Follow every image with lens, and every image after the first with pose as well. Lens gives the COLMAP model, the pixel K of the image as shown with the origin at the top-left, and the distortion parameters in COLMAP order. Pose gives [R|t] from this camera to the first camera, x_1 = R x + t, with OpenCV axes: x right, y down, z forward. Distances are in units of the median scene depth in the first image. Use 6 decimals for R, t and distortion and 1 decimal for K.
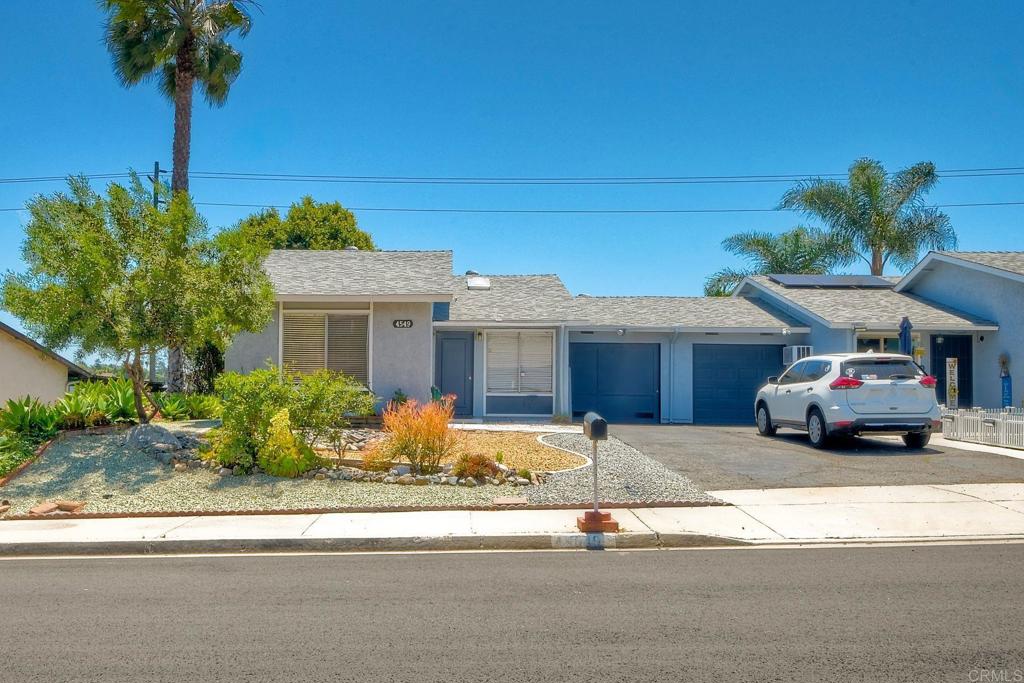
lens RADIAL K [[834.7, 0, 506.4], [0, 834.7, 345.1], [0, 0, 1]] dist [0.044347, 0.001809]
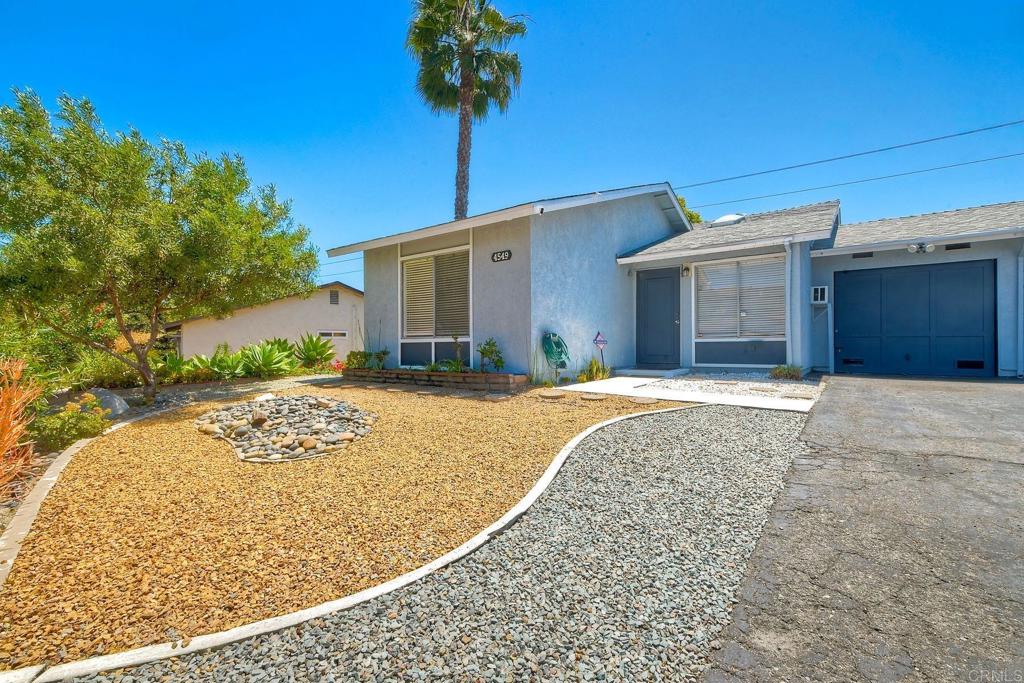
lens RADIAL K [[469.8, 0, 515.8], [0, 469.8, 341.3], [0, 0, 1]] dist [-0.002191, 0.000736]
pose [[0.783081, -0.011868, -0.621806, 0.132247], [0.055588, 0.997152, 0.050975, 0.026691], [0.619430, -0.074482, 0.781511, 0.532784]]
